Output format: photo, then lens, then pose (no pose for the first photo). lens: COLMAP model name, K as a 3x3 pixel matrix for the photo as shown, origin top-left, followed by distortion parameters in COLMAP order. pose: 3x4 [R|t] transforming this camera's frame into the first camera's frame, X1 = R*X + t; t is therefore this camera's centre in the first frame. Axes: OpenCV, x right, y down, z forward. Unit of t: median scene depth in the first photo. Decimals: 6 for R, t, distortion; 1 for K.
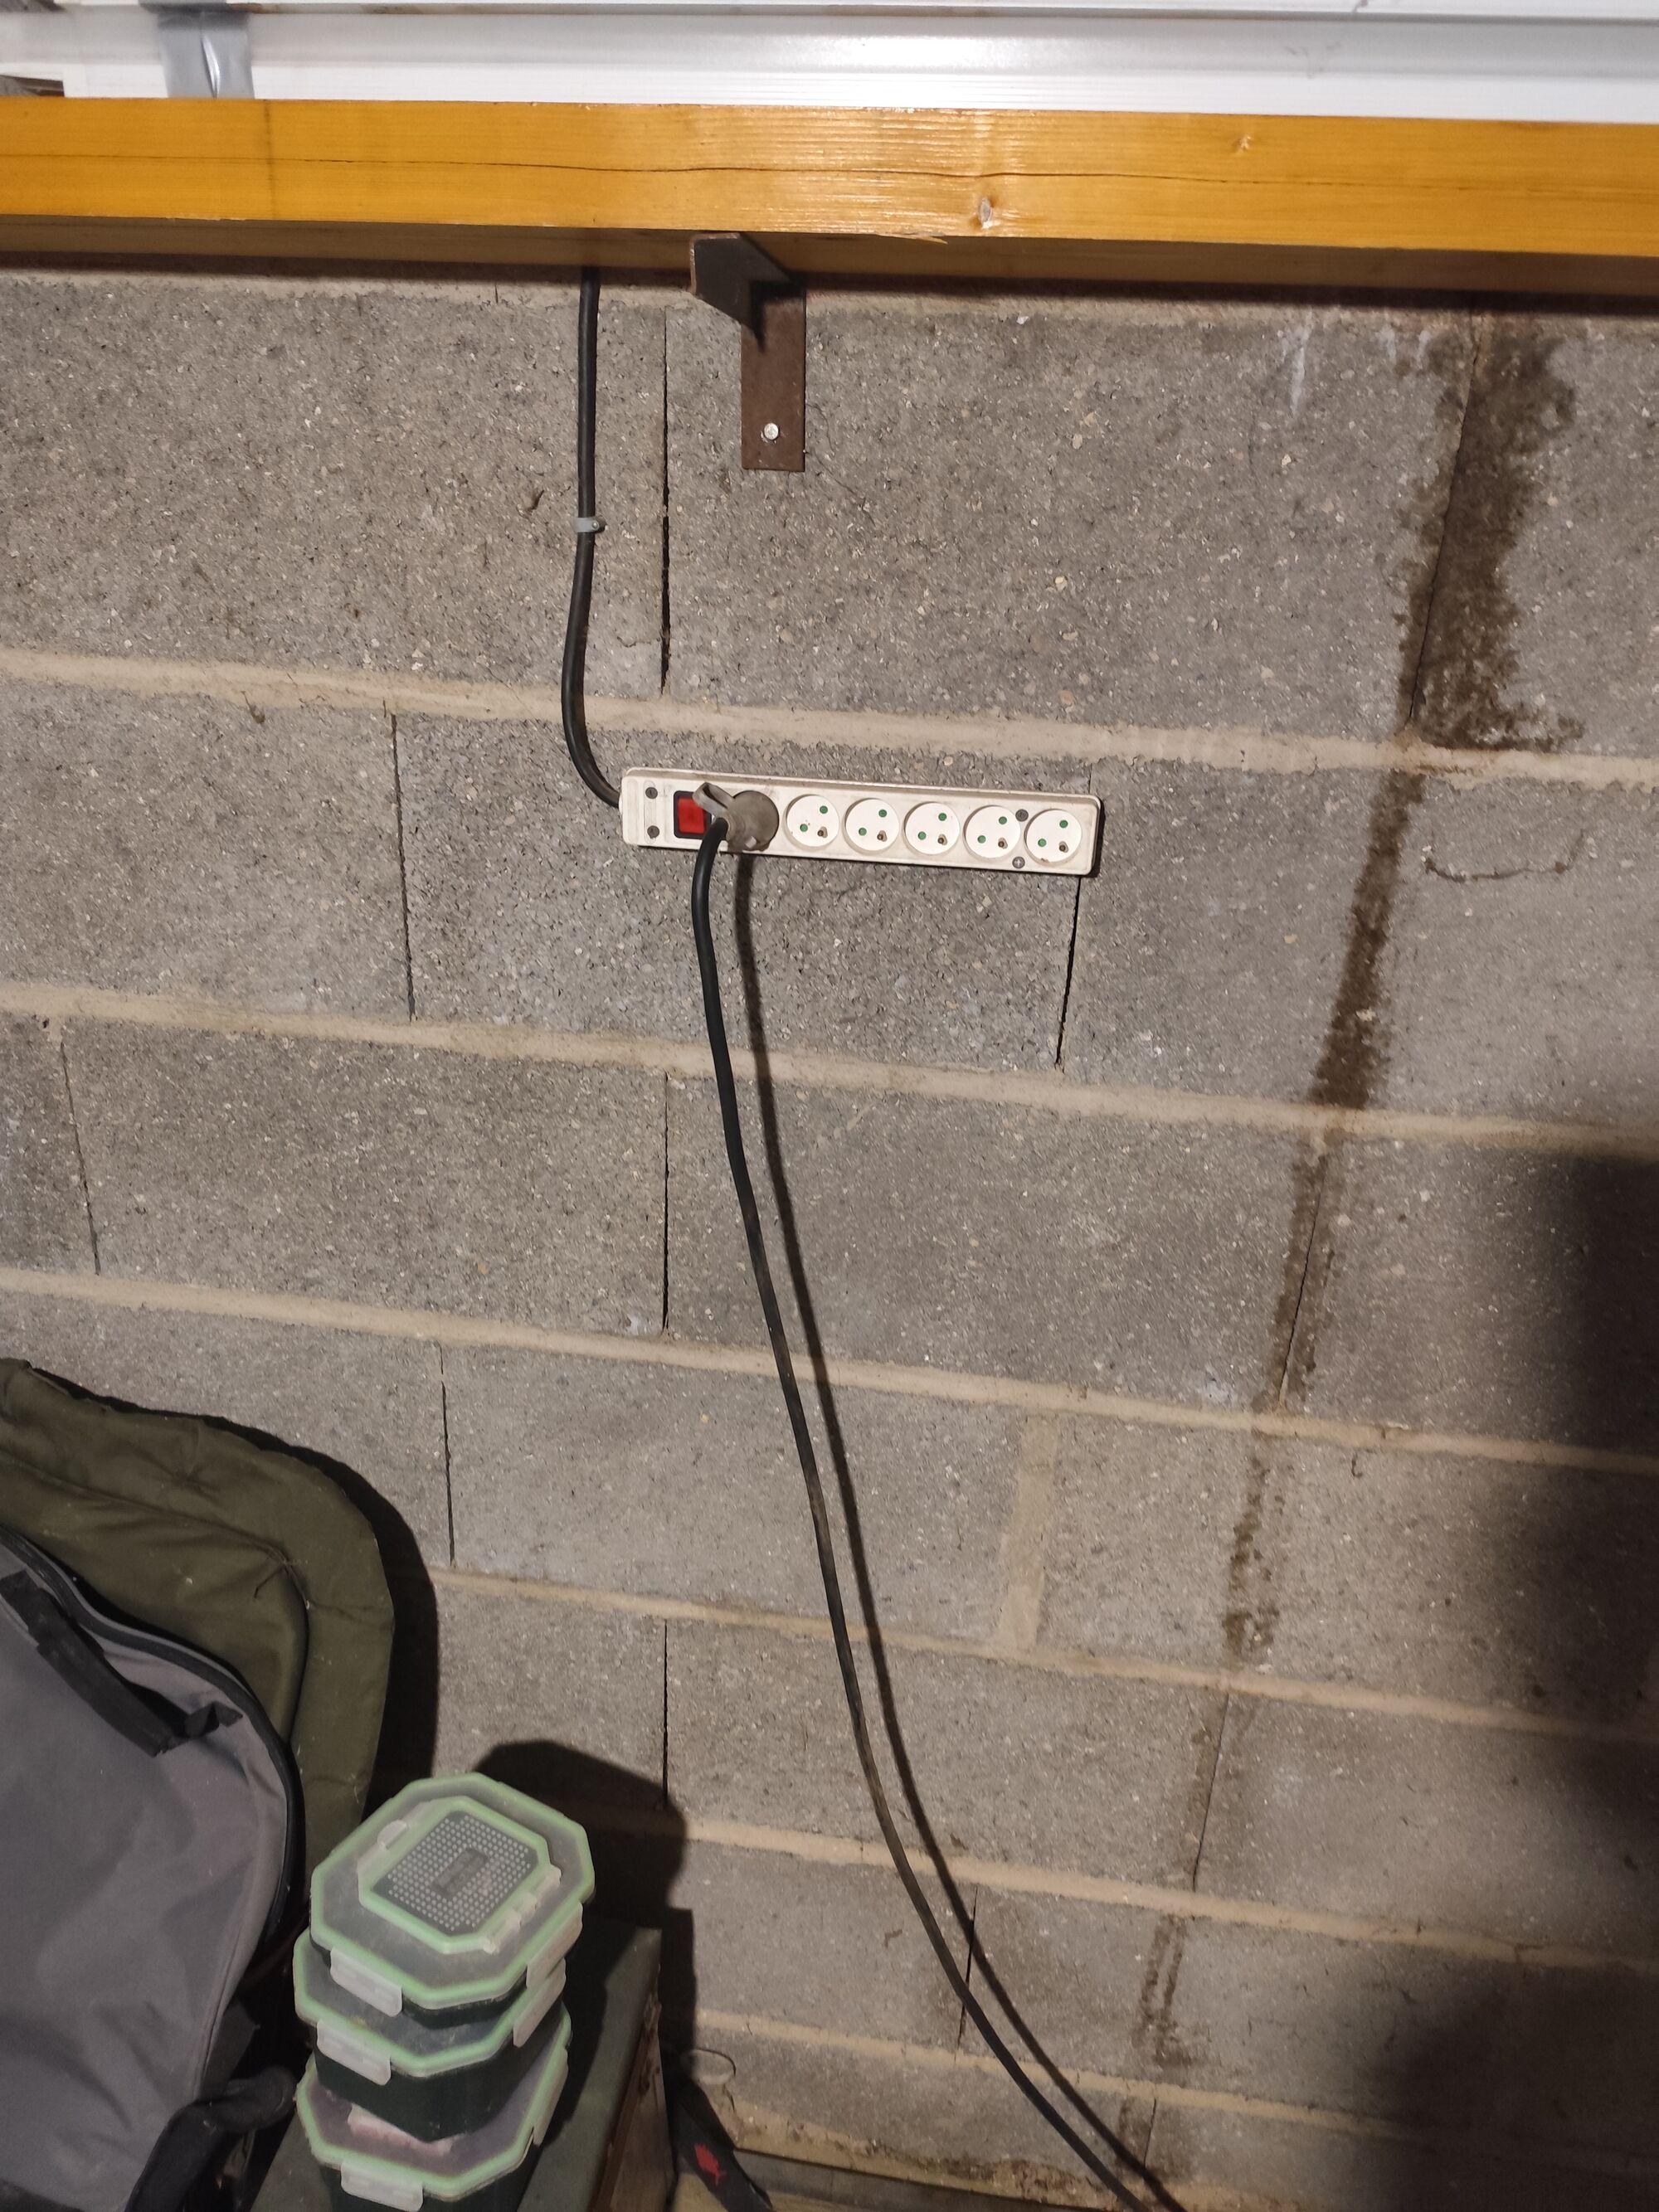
lens RADIAL K [[1515.8, 0, 826.8], [0, 1515.8, 1105.2], [0, 0, 1]] dist [0.021944, -0.029564]
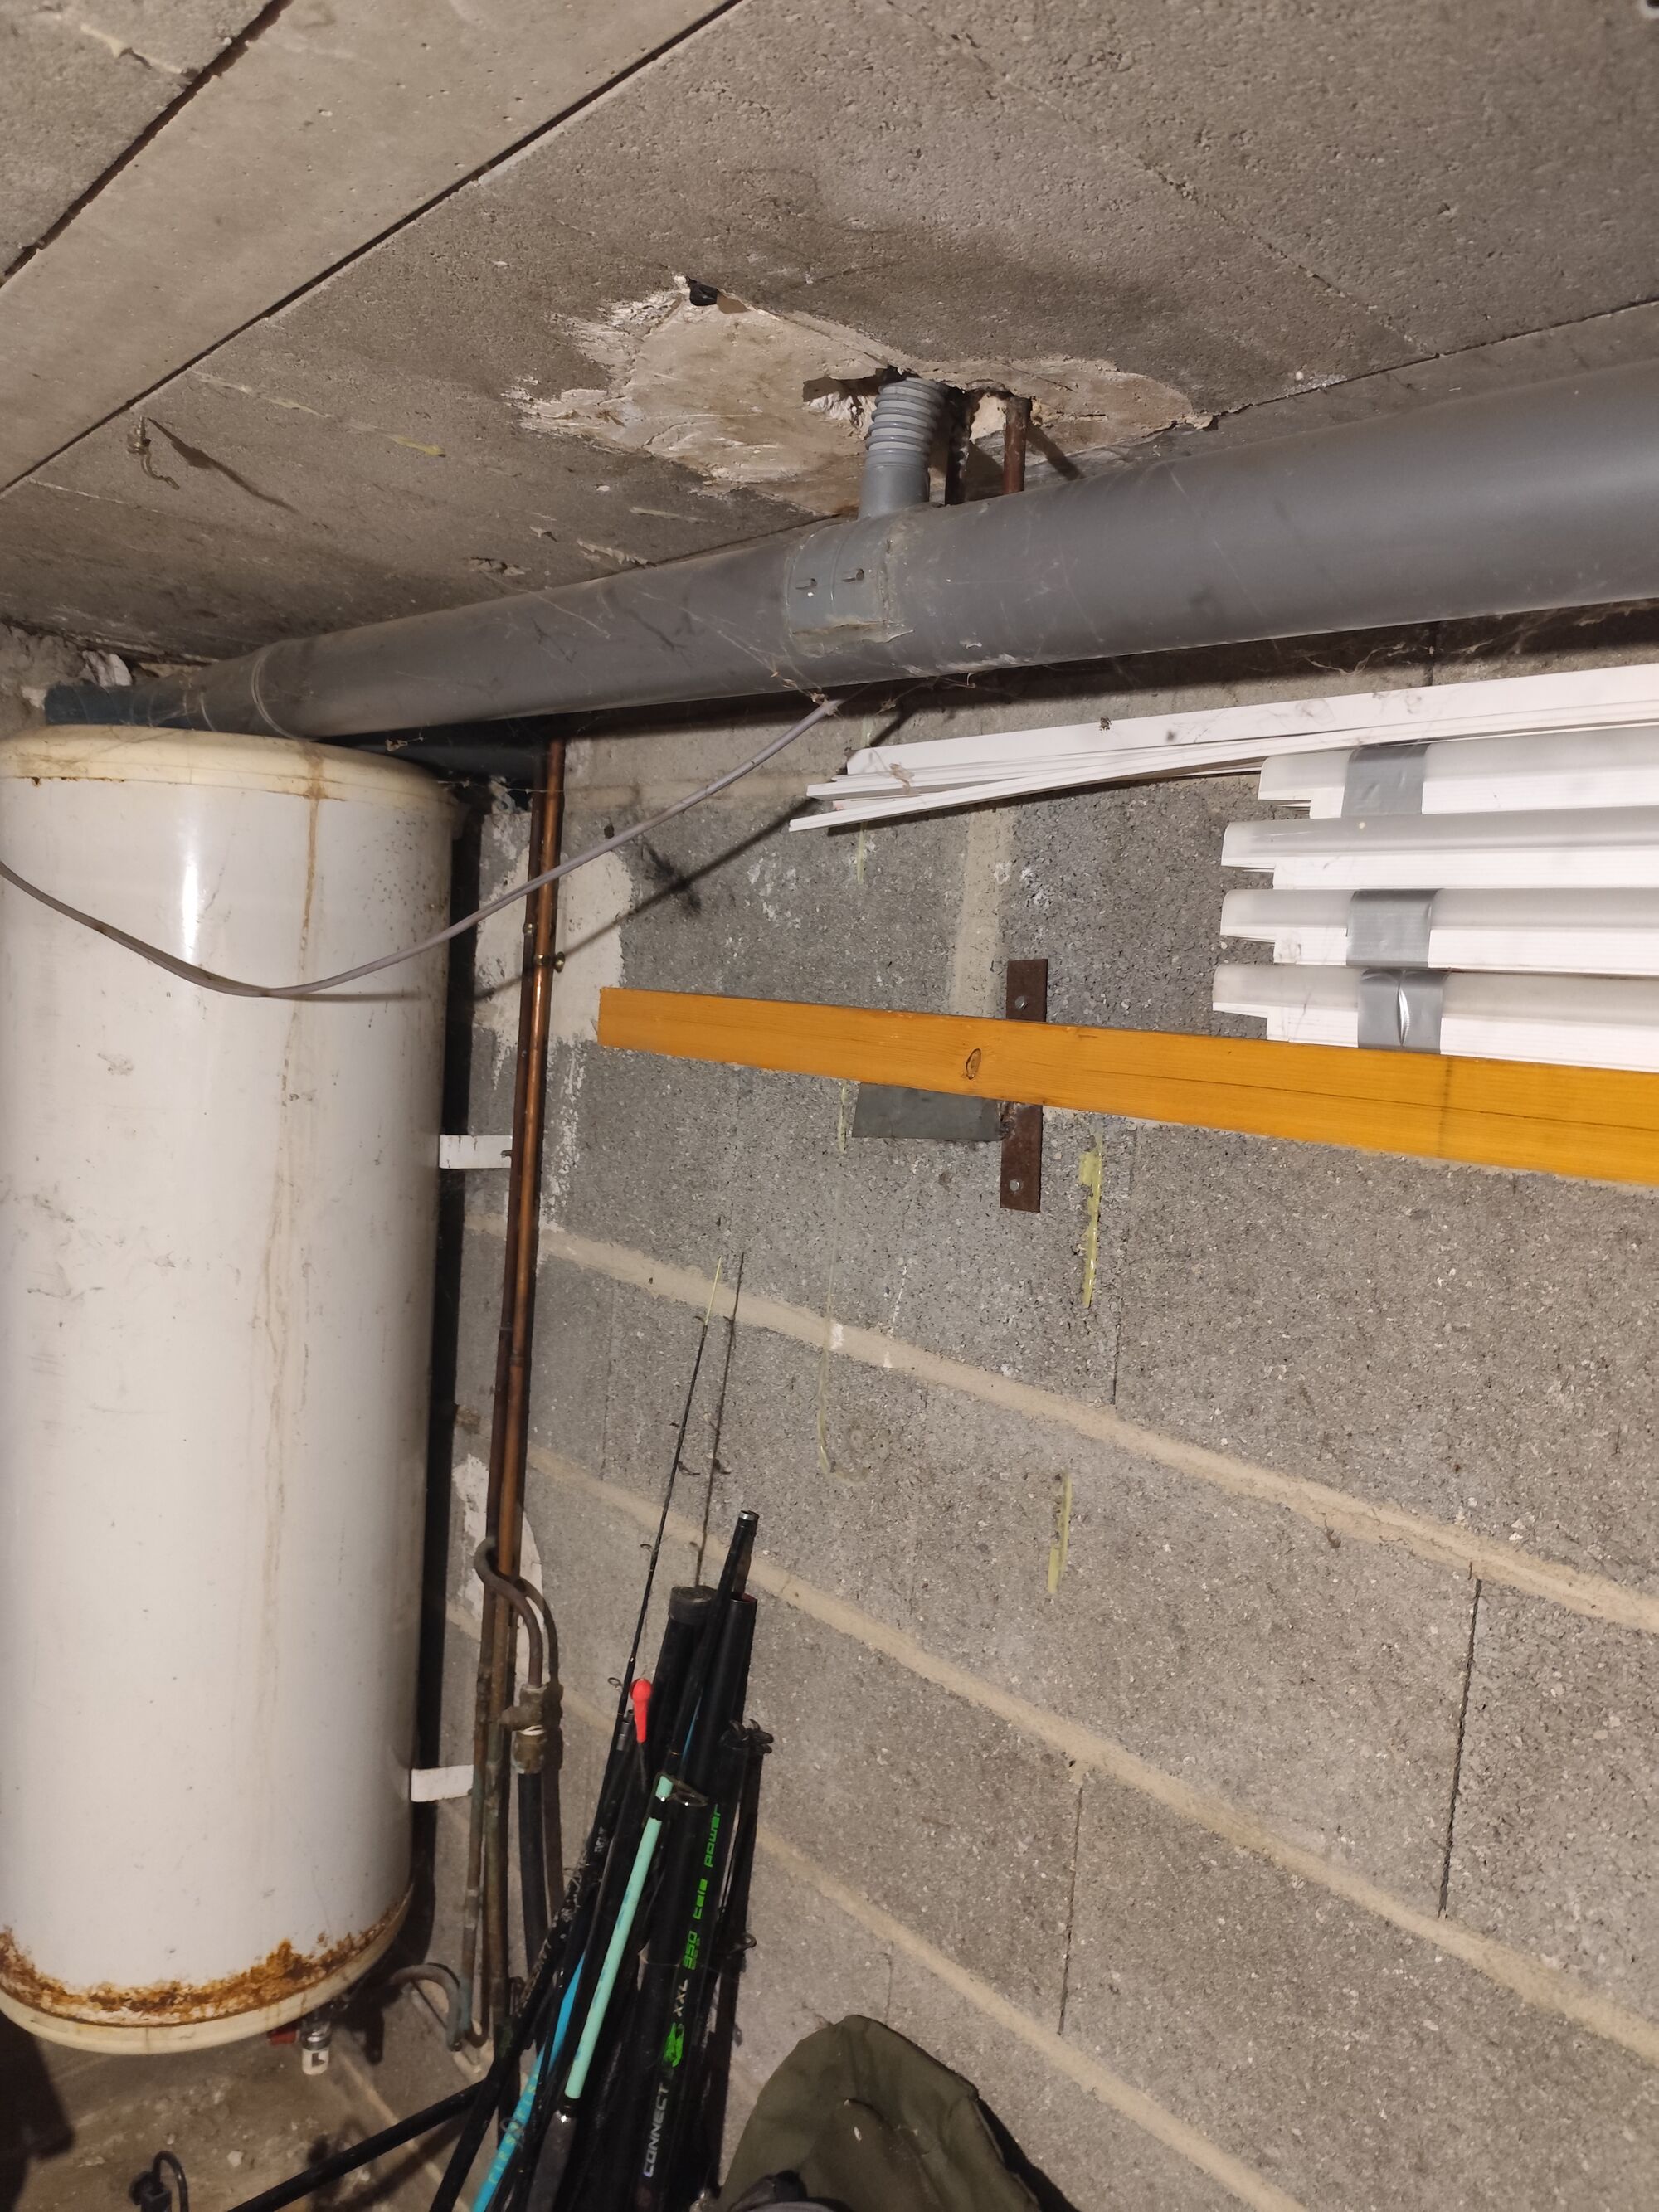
lens RADIAL K [[1515.8, 0, 832.1], [0, 1515.8, 1098.6], [0, 0, 1]] dist [0.021944, -0.029564]
pose [[0.771599, 0.067803, -0.632485, -0.026544], [-0.273889, 0.932828, -0.234131, -0.204074], [0.574125, 0.353886, 0.738340, 0.000197]]
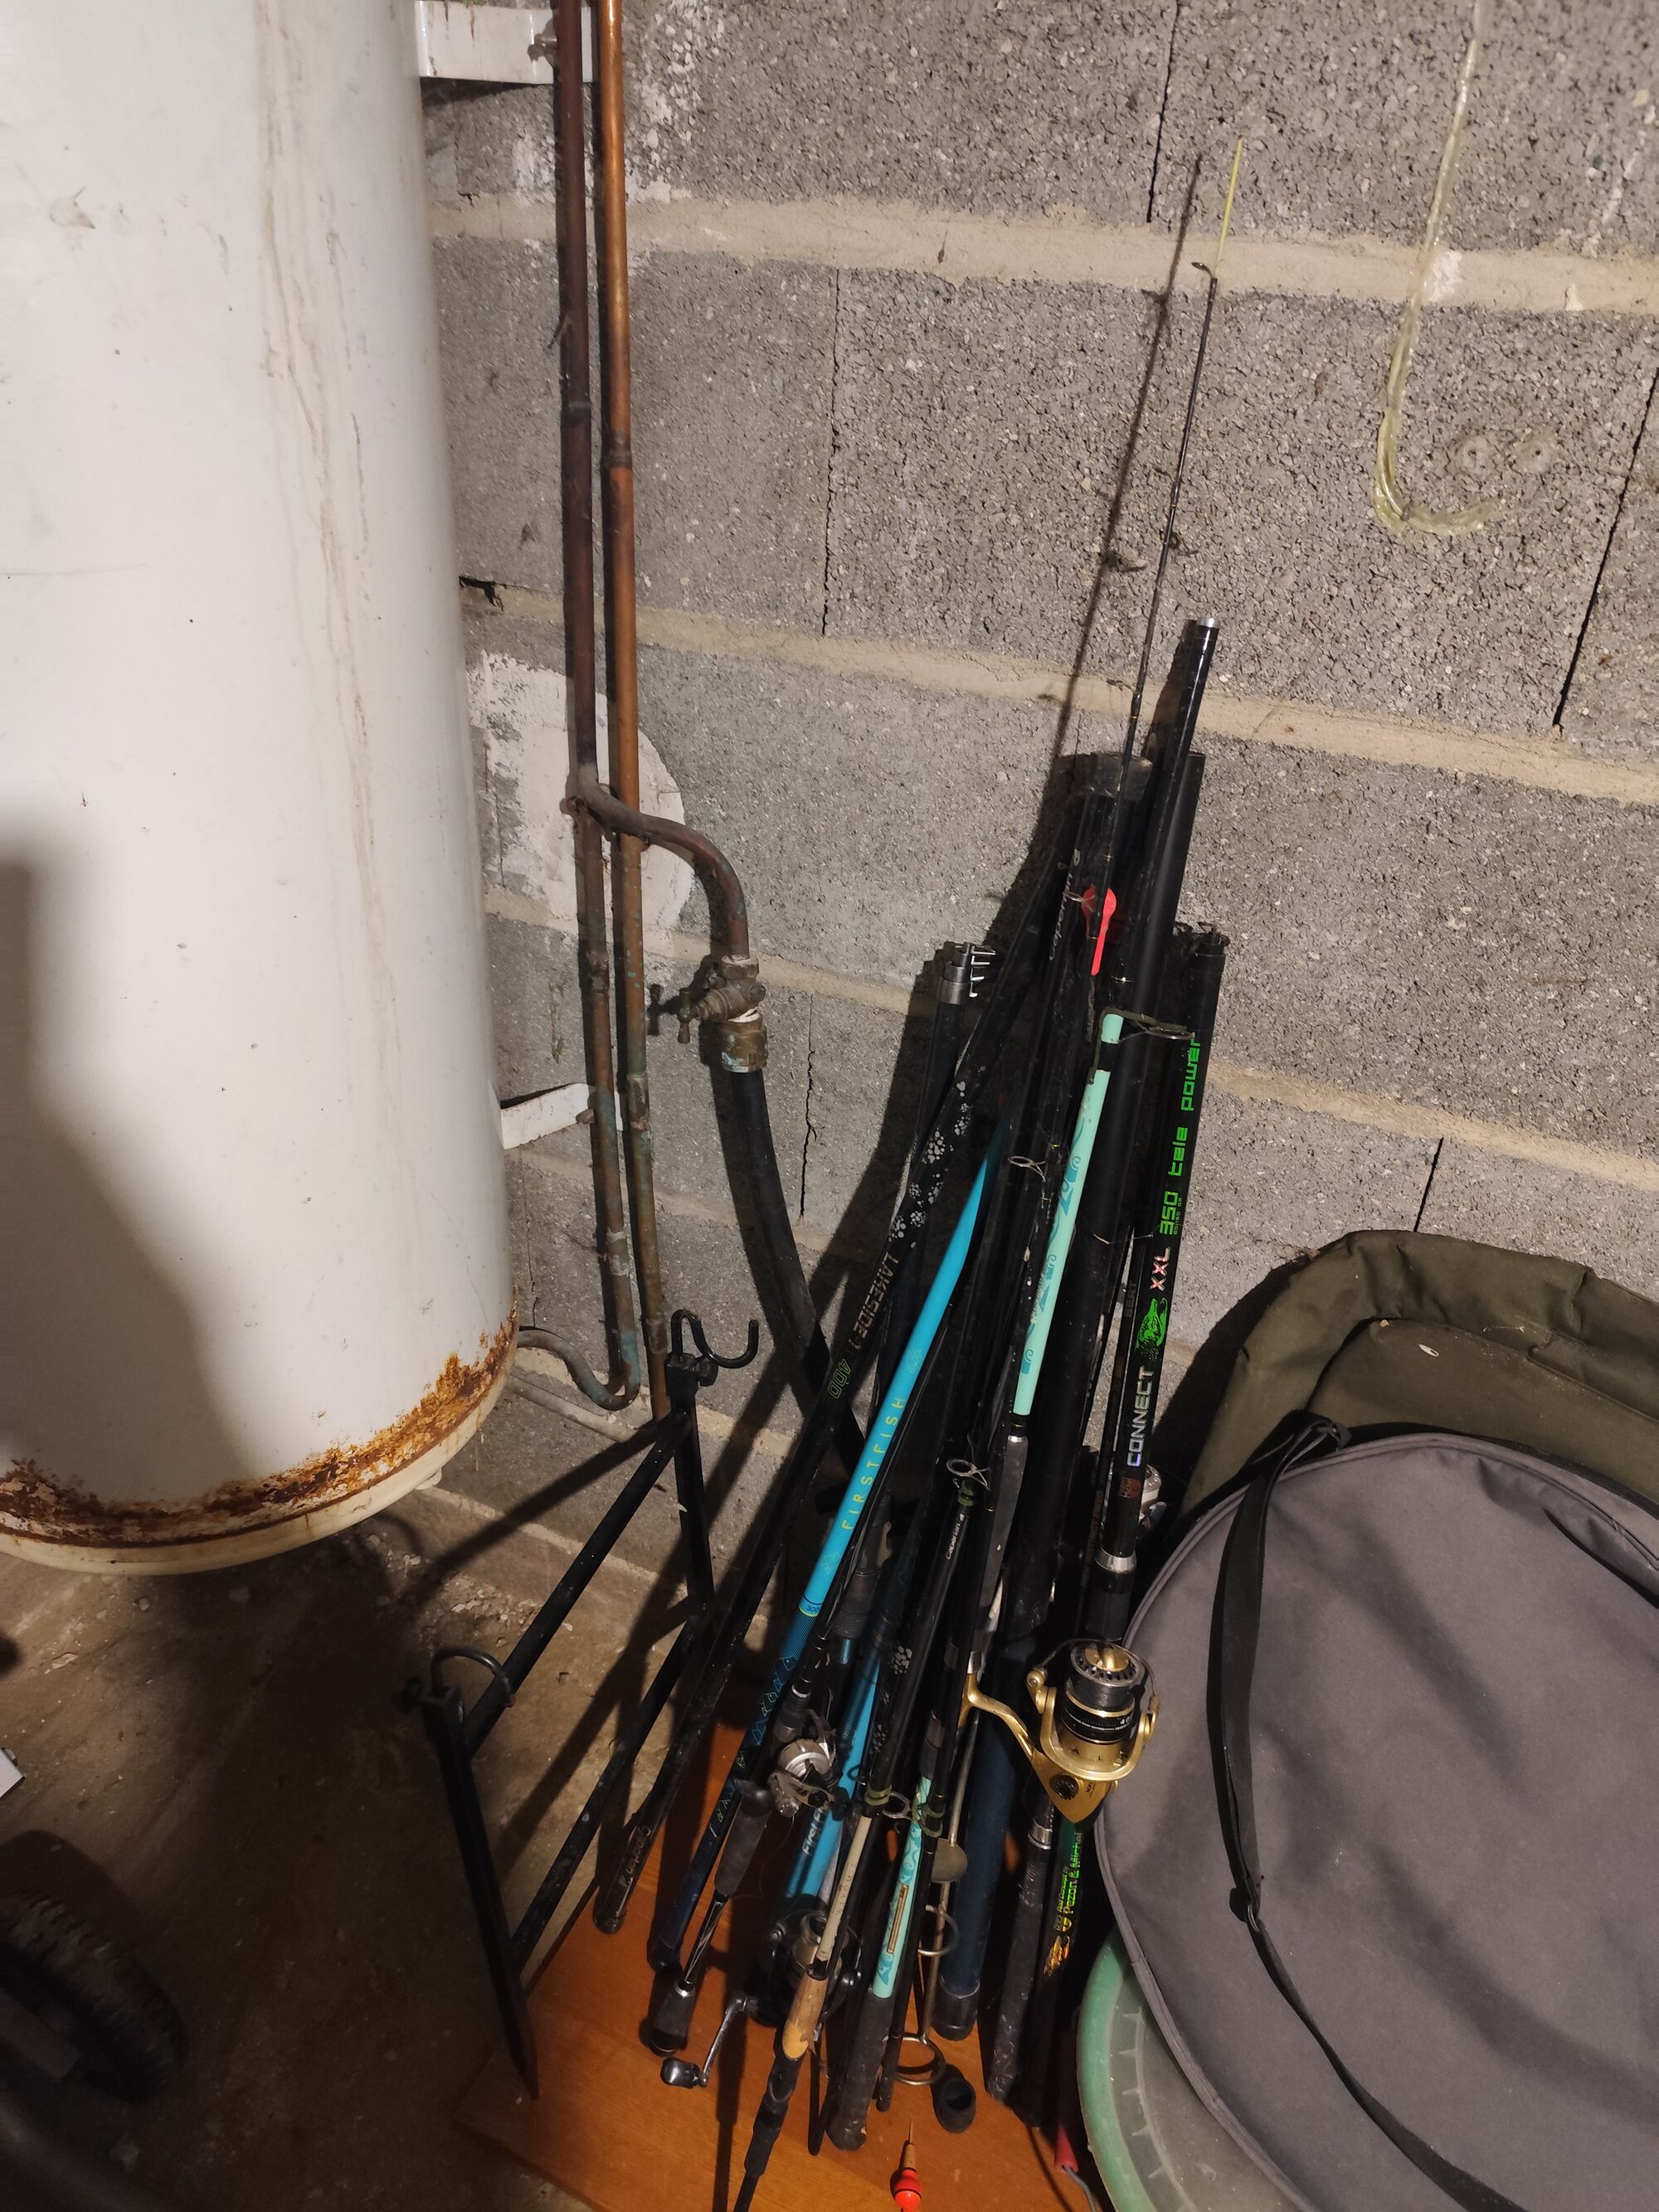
lens RADIAL K [[1515.8, 0, 834.8], [0, 1515.8, 1101.0], [0, 0, 1]] dist [0.021944, -0.029564]
pose [[0.963091, 0.145343, -0.226563, -0.839909], [-0.114845, 0.983111, 0.142487, 0.005124], [0.243446, -0.111208, 0.963518, 0.154762]]
